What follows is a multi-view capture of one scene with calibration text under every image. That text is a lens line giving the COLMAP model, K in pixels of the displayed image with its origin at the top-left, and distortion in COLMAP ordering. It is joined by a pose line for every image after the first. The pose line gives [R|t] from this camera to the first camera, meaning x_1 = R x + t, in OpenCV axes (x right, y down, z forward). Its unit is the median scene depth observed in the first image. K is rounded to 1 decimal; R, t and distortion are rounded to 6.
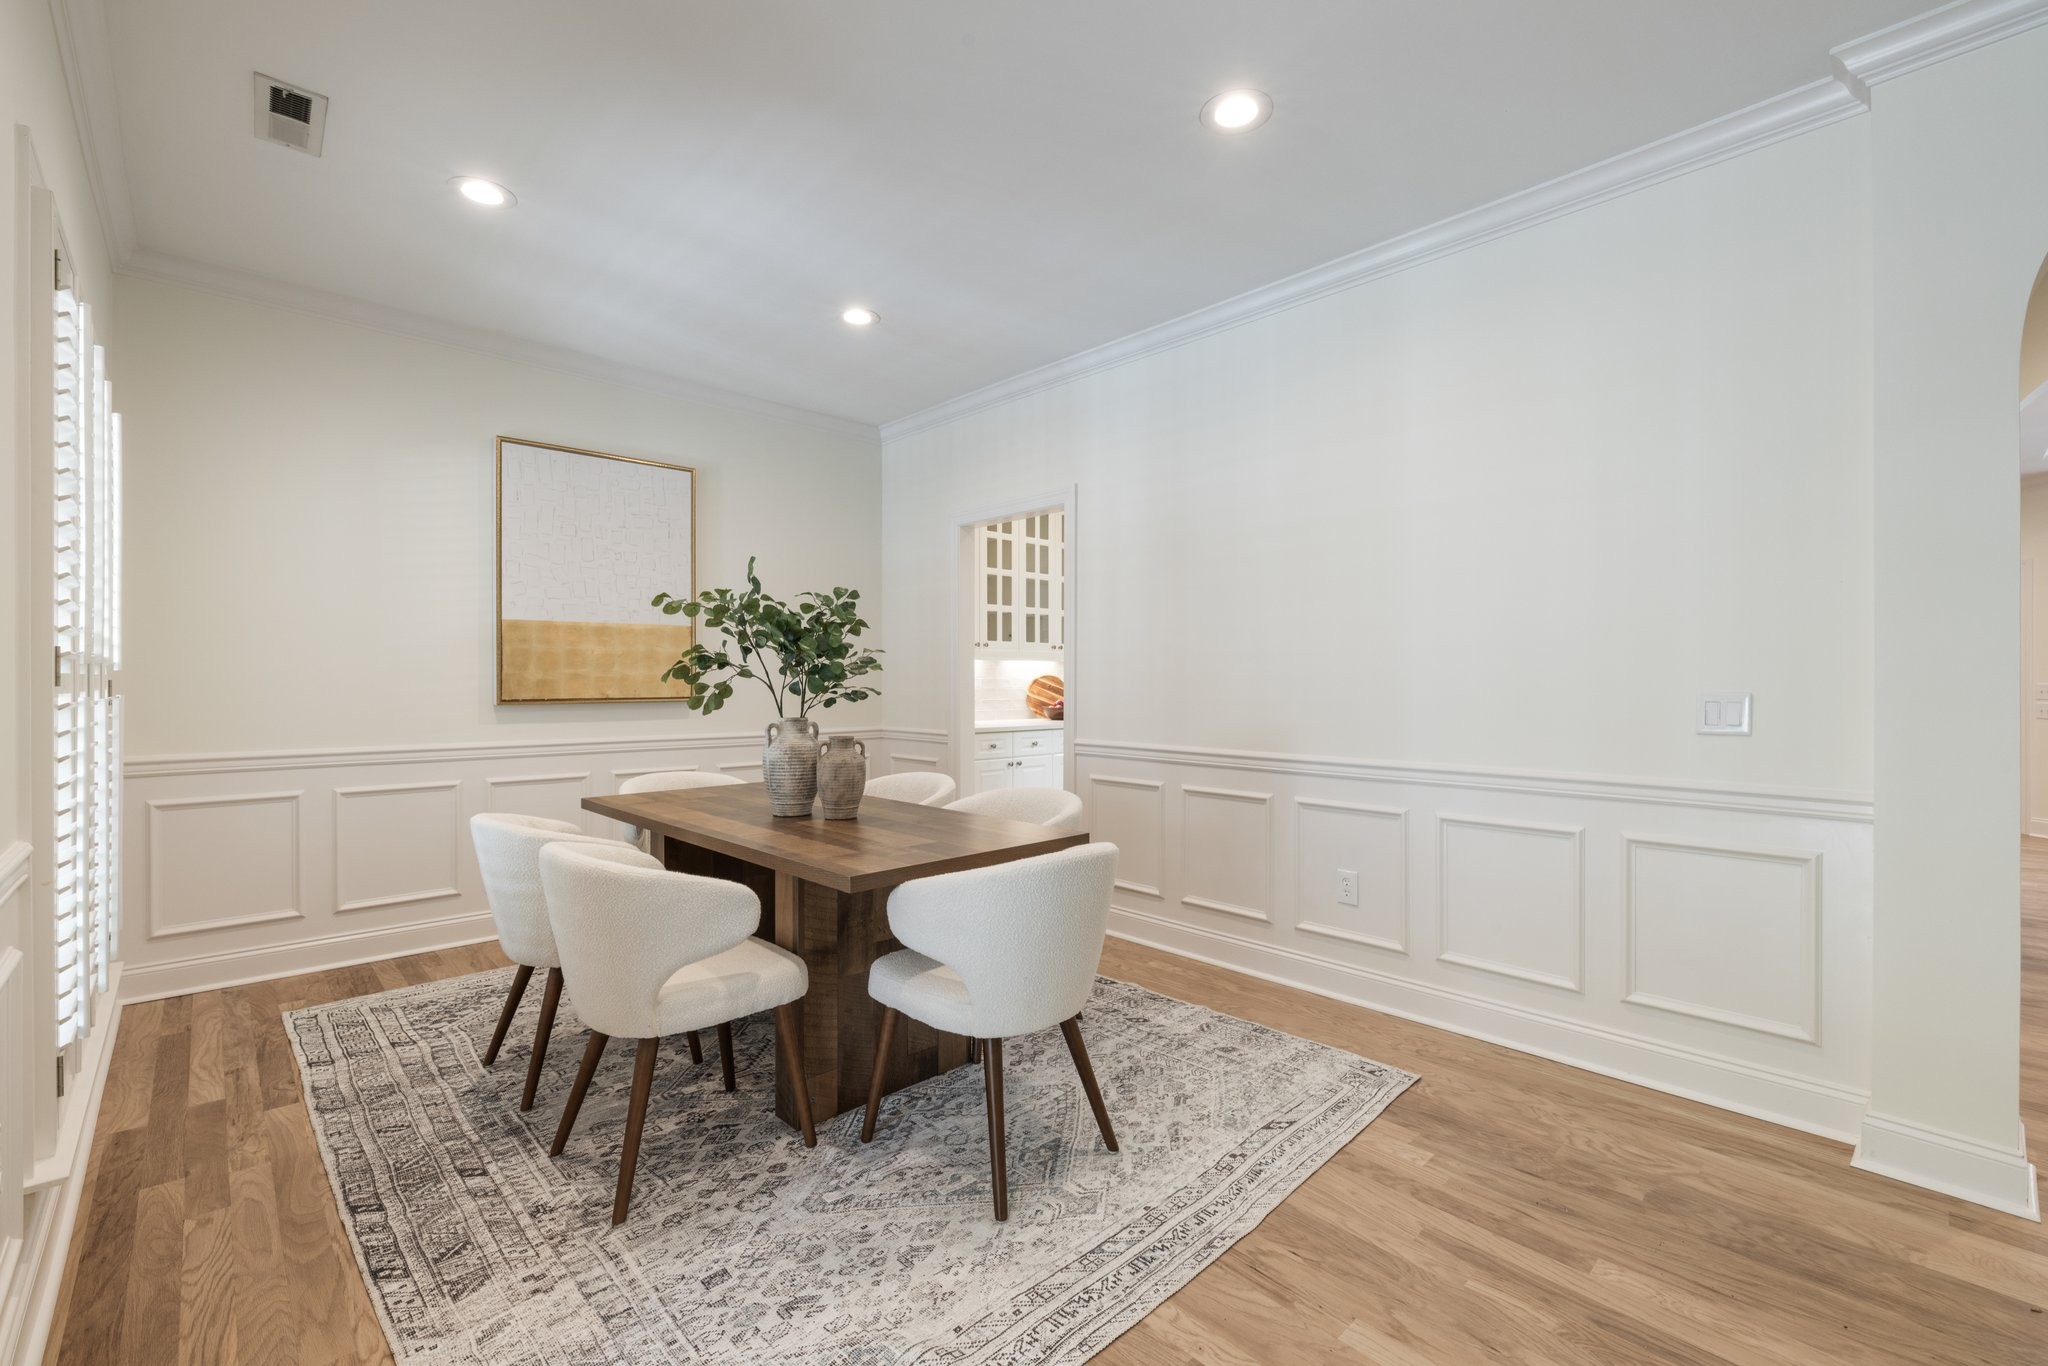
lens RADIAL K [[860.6, 0, 1021.3], [0, 860.6, 680.9], [0, 0, 1]] dist [0.002563, -0.000886]
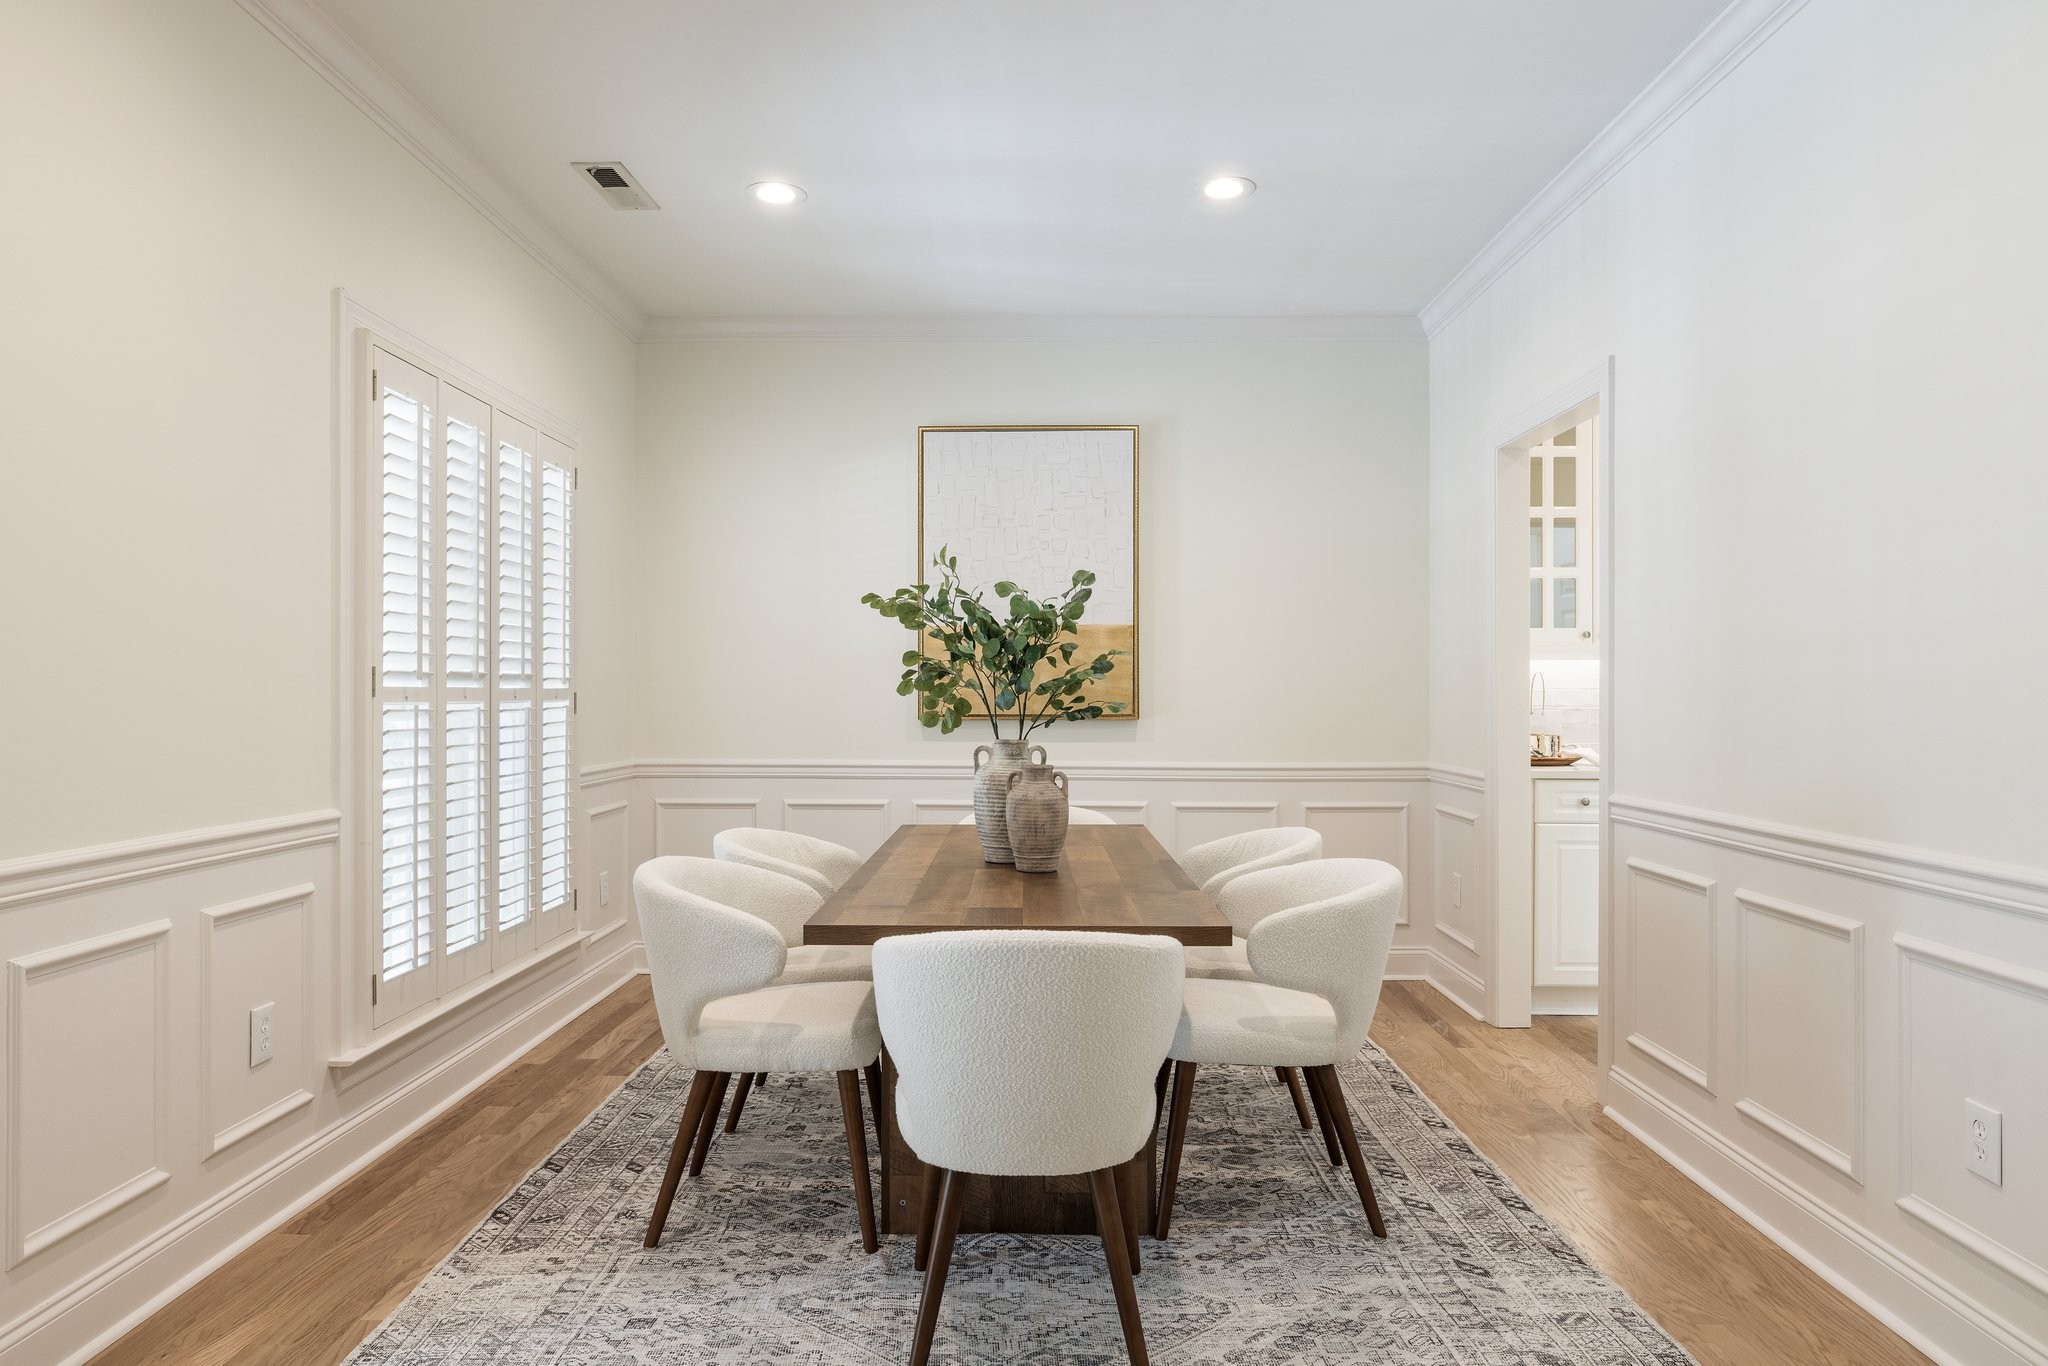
lens RADIAL K [[1232.5, 0, 1025.3], [0, 1232.5, 689.6], [0, 0, 1]] dist [-0.001535, 0.001211]
pose [[0.717155, -0.002239, -0.696910, 0.551752], [-0.000987, 0.999991, -0.004228, 0.001308], [0.696913, 0.003720, 0.717146, 0.197178]]
